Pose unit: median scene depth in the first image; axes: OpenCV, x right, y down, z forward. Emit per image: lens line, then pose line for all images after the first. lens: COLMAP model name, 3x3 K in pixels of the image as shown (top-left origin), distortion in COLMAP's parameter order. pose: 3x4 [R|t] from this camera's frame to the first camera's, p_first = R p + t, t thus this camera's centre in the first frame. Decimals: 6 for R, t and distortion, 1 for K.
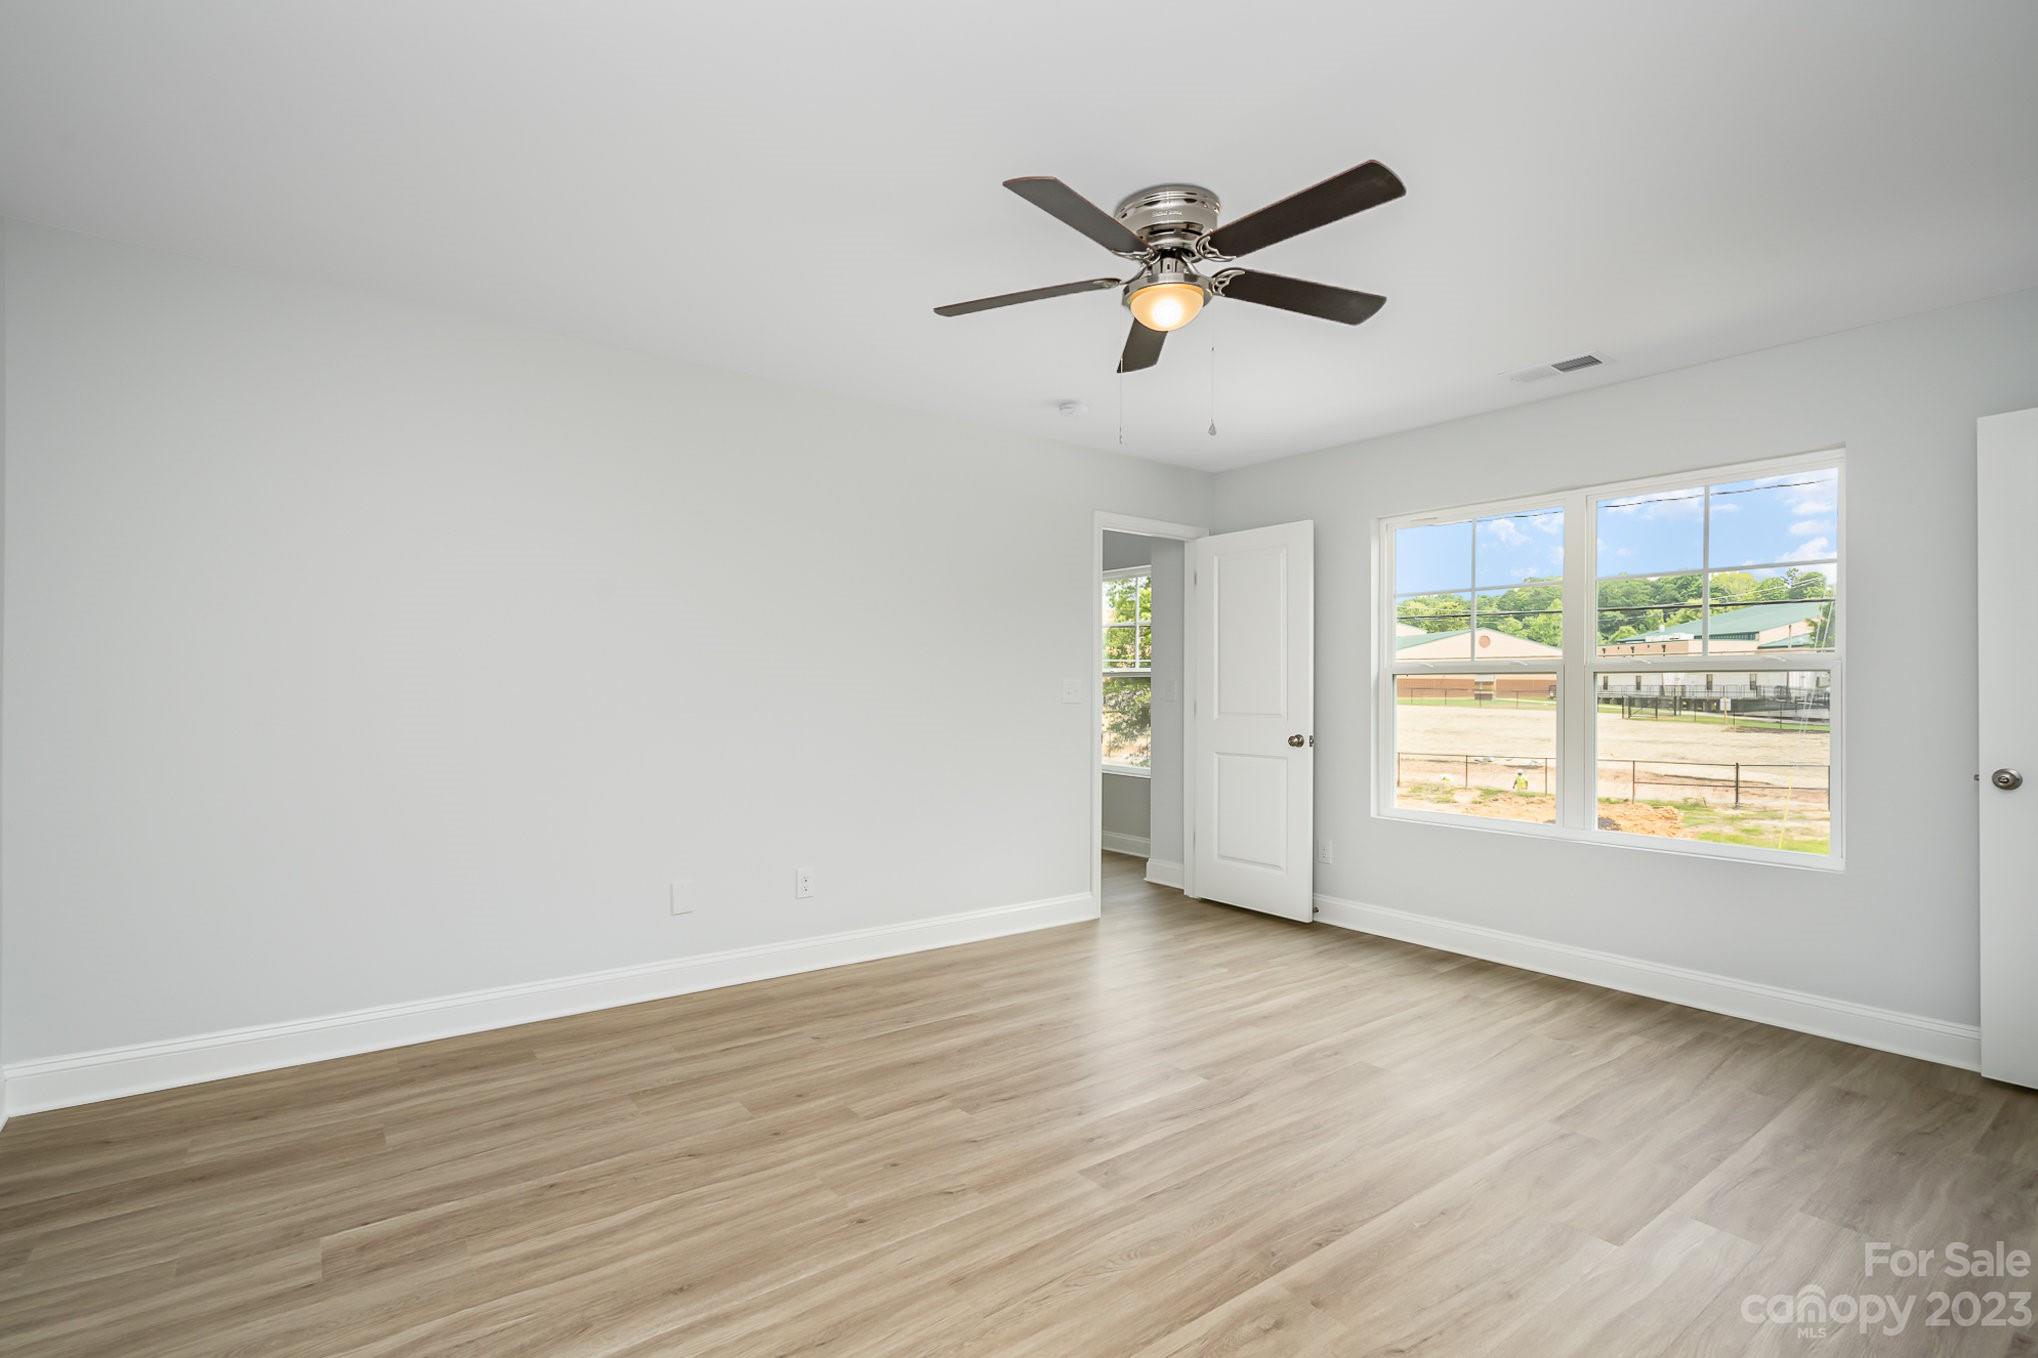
lens RADIAL K [[942.5, 0, 996.5], [0, 942.5, 661.5], [0, 0, 1]] dist [-0.002531, 0.000104]
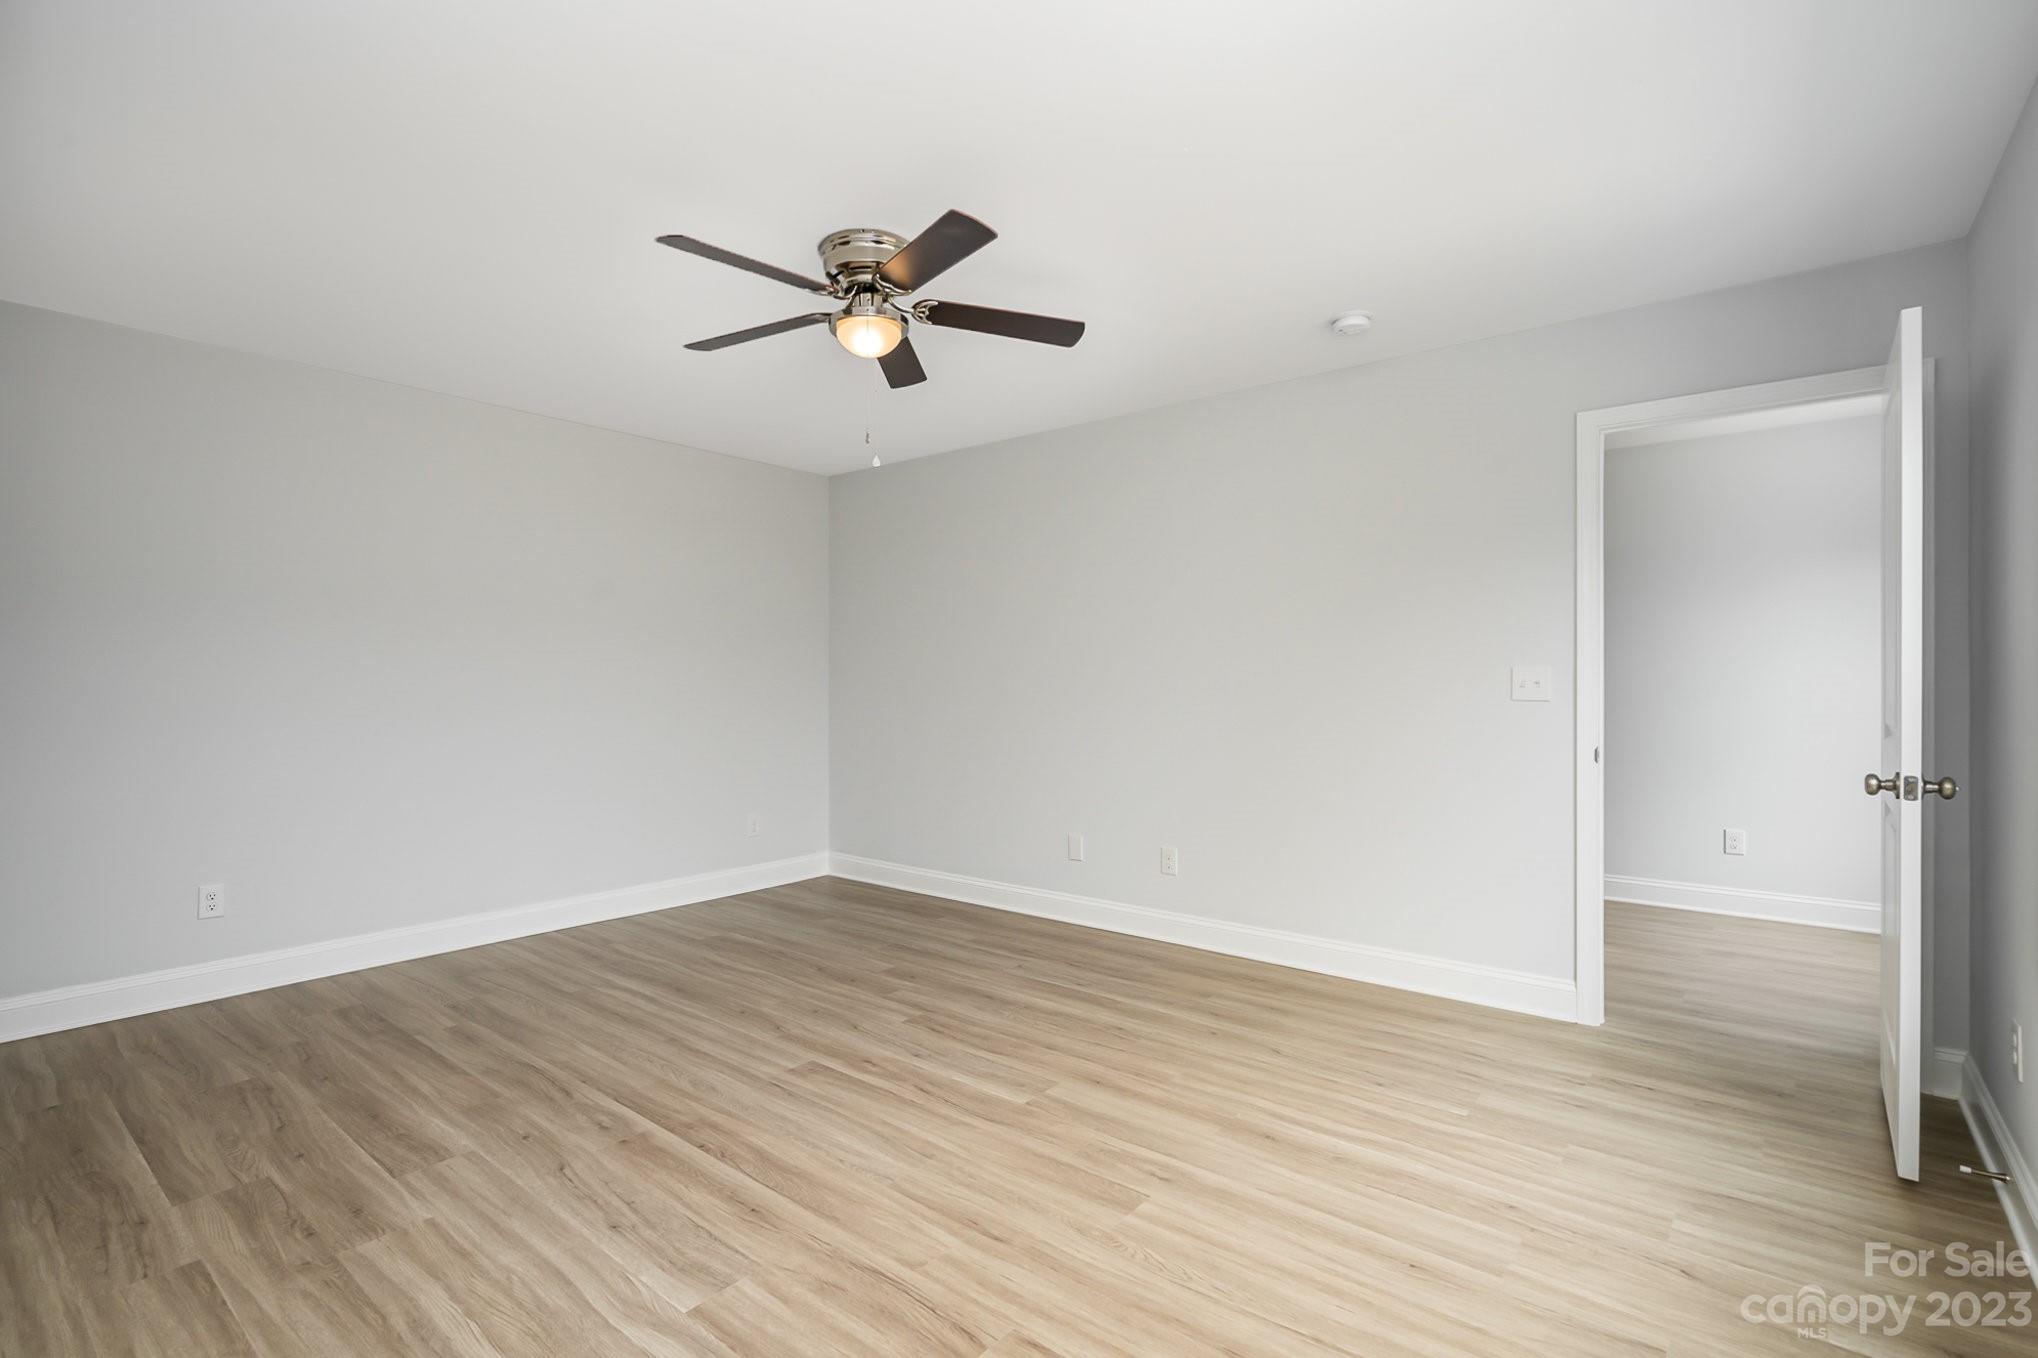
lens RADIAL K [[952.0, 0, 1001.4], [0, 952.0, 695.8], [0, 0, 1]] dist [-0.001926, 0.000362]
pose [[0.238720, 0.006326, -0.971068, 1.102139], [0.032272, 0.999375, 0.014443, 0.031829], [0.970552, -0.034786, 0.238366, 0.759963]]
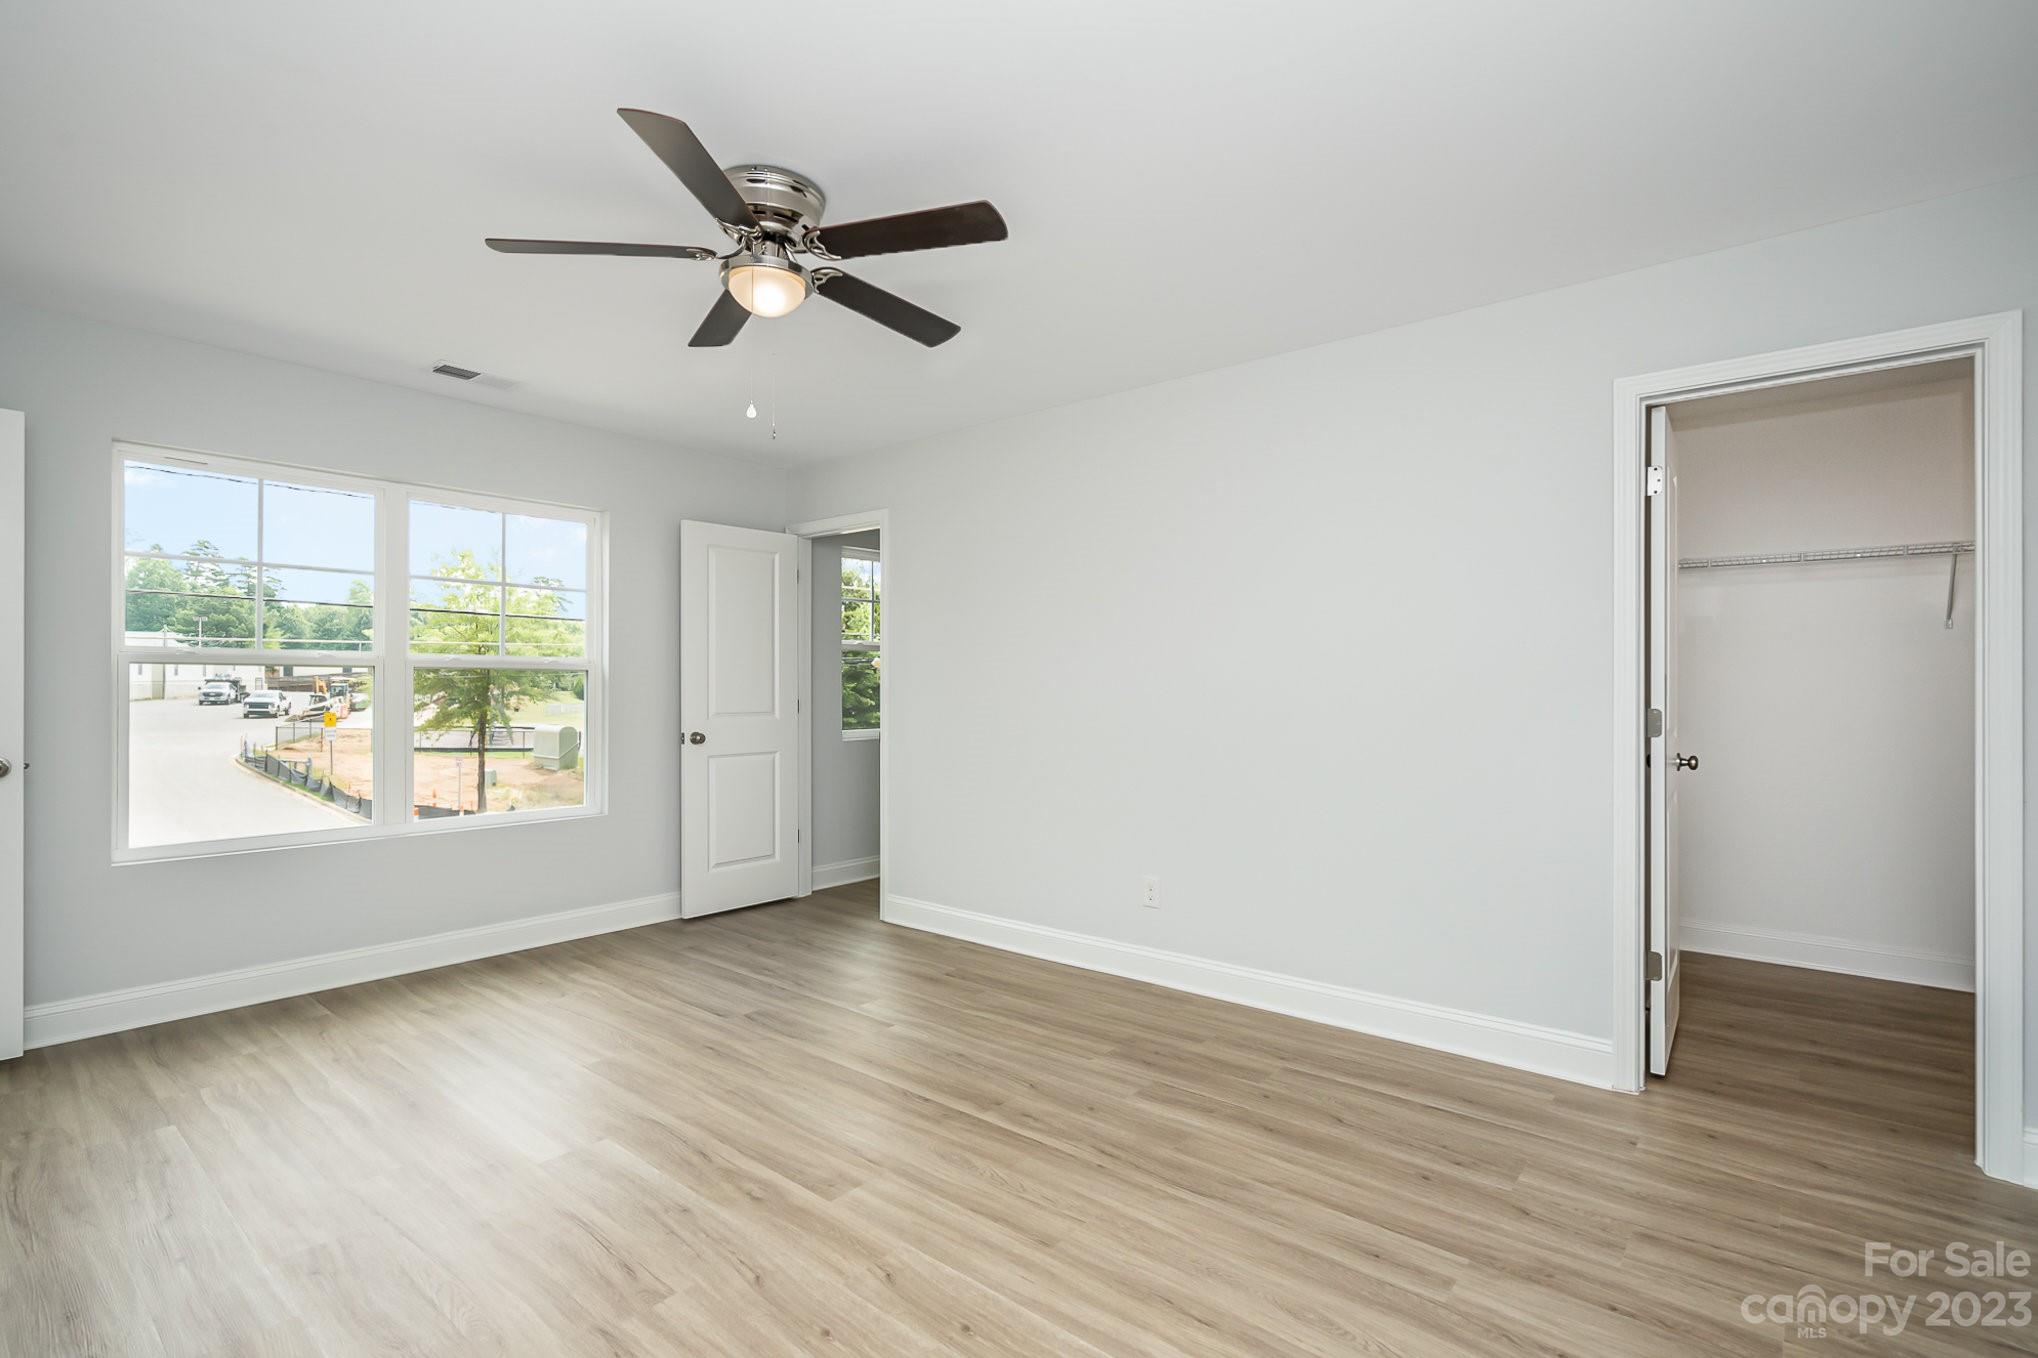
lens RADIAL K [[952.0, 0, 1001.4], [0, 952.0, 695.8], [0, 0, 1]] dist [-0.001926, 0.000362]
pose [[-0.226673, -0.014625, 0.973861, -0.691284], [-0.034869, 0.999368, 0.006893, 0.019366], [-0.973347, -0.032395, -0.227040, 0.845190]]
